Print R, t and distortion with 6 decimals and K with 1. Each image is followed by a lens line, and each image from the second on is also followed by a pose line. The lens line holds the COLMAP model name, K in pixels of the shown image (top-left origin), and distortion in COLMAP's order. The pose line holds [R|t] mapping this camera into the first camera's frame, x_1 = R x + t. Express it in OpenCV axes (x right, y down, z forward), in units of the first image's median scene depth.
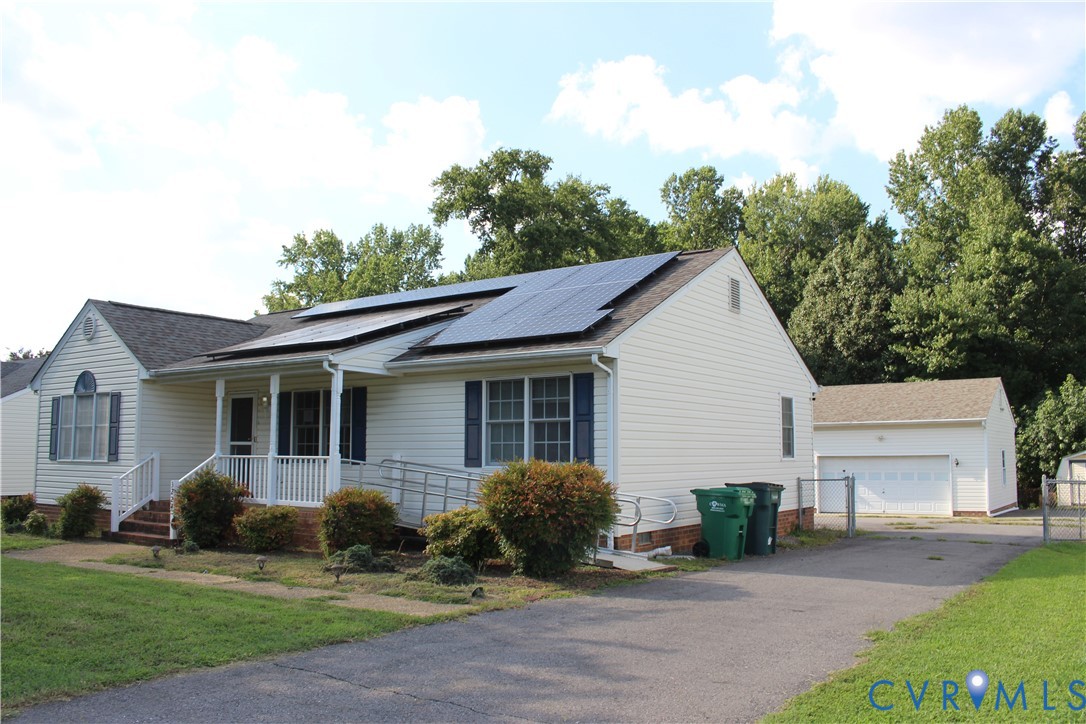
lens RADIAL K [[904.7, 0, 543.0], [0, 904.7, 362.0], [0, 0, 1]] dist [-0.090587, 0.004851]
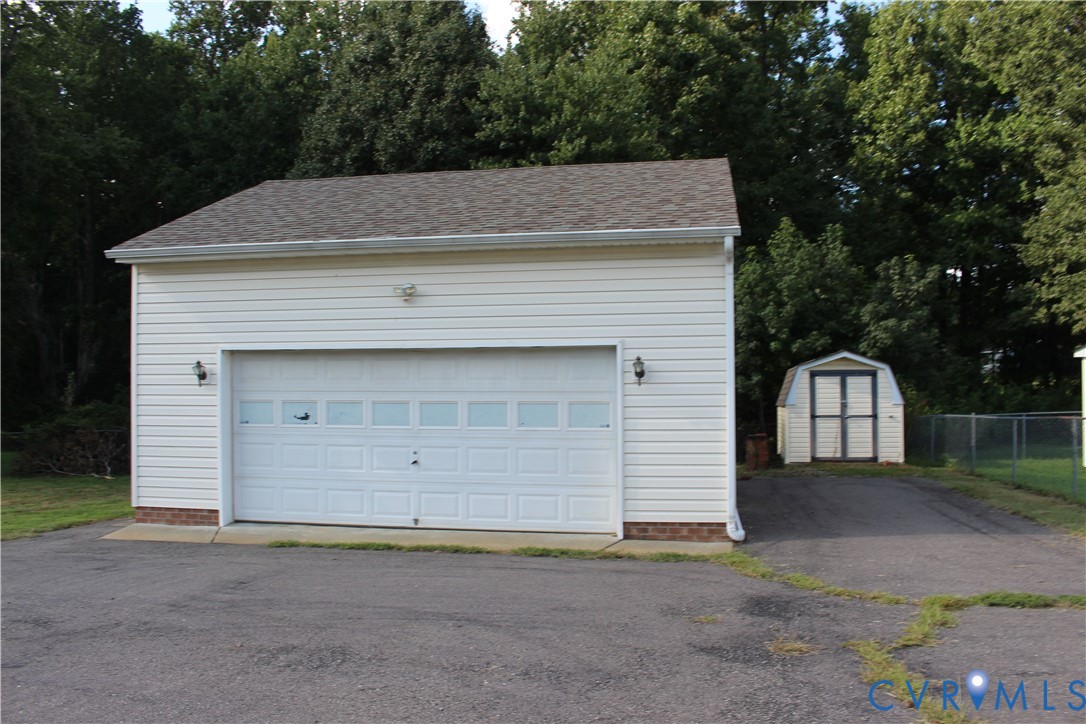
lens RADIAL K [[904.7, 0, 543.0], [0, 904.7, 362.0], [0, 0, 1]] dist [-0.090587, 0.004851]
pose [[0.910012, -0.003618, 0.414566, 0.211277], [-0.032636, 0.996234, 0.080334, 0.059923], [-0.413295, -0.086635, 0.906467, 0.504408]]
